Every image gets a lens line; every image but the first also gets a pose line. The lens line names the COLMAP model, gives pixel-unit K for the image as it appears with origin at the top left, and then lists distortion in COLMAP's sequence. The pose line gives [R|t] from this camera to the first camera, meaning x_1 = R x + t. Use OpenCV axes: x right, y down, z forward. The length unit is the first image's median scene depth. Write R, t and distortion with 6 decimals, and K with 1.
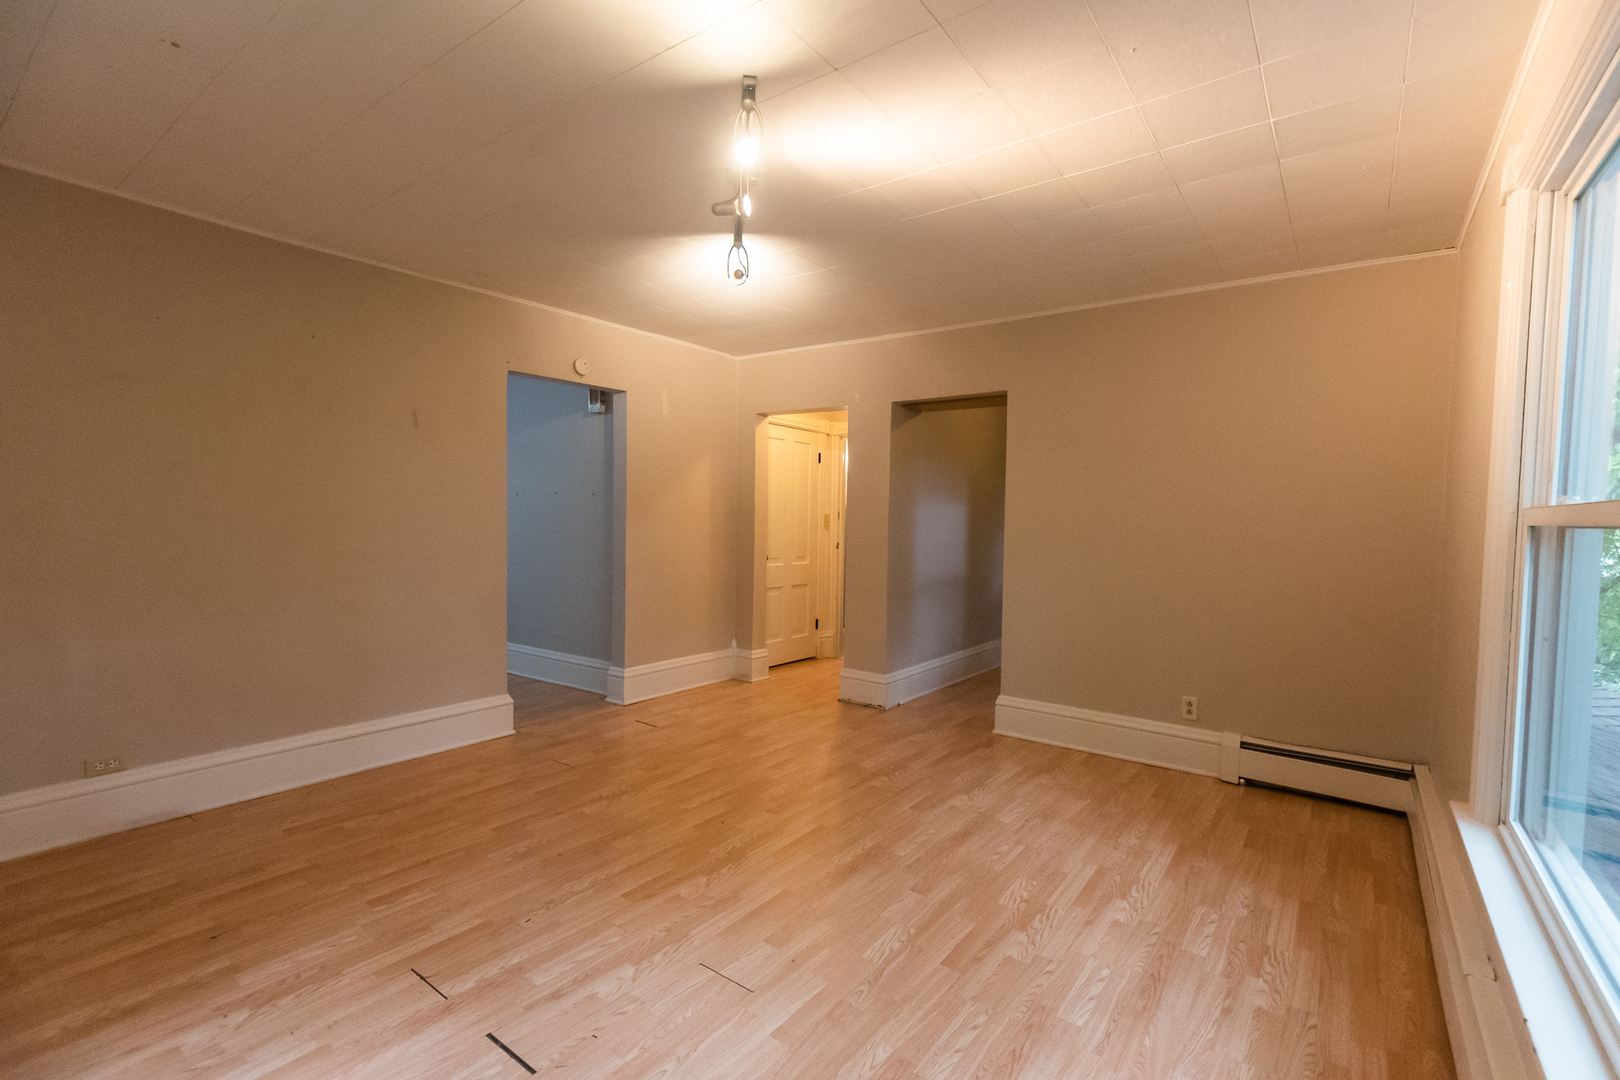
lens RADIAL K [[760.1, 0, 810.0], [0, 760.1, 540.0], [0, 0, 1]] dist [-0.007394, -0.000967]
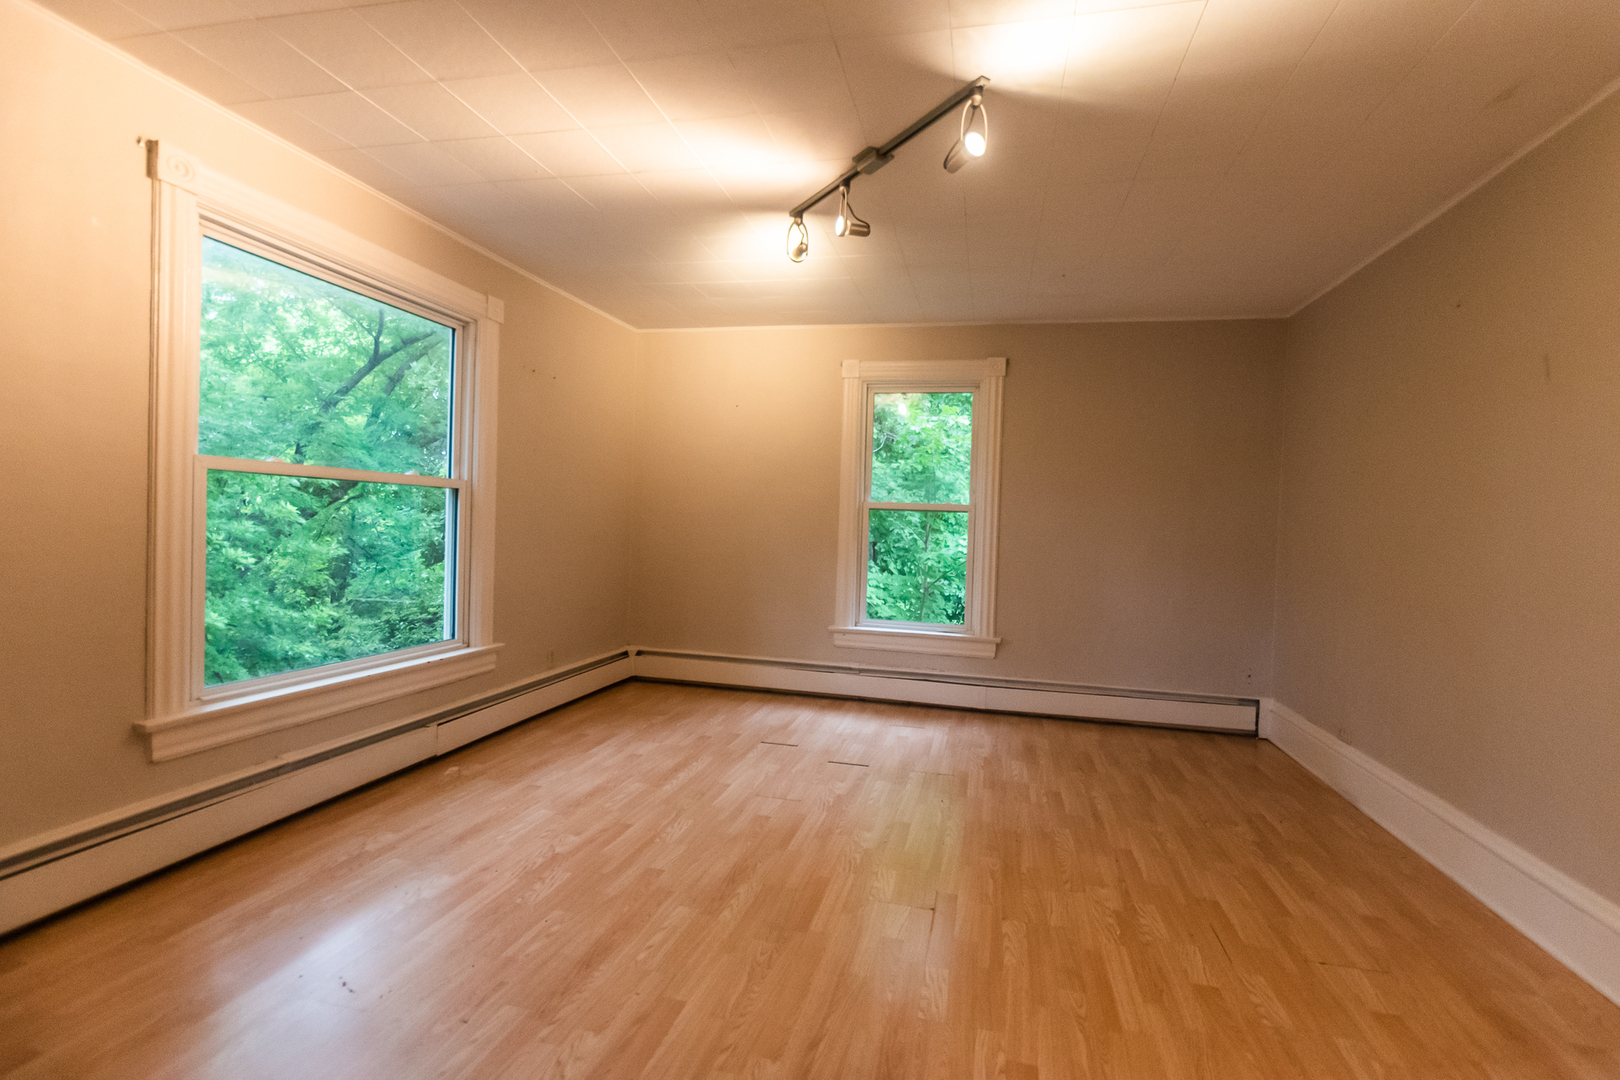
lens RADIAL K [[760.1, 0, 810.0], [0, 760.1, 540.0], [0, 0, 1]] dist [-0.007394, -0.000967]
pose [[-0.926050, -0.040610, -0.375209, 0.346708], [-0.063287, 0.996825, 0.048309, -0.011794], [0.372056, 0.068482, -0.925681, 1.979372]]
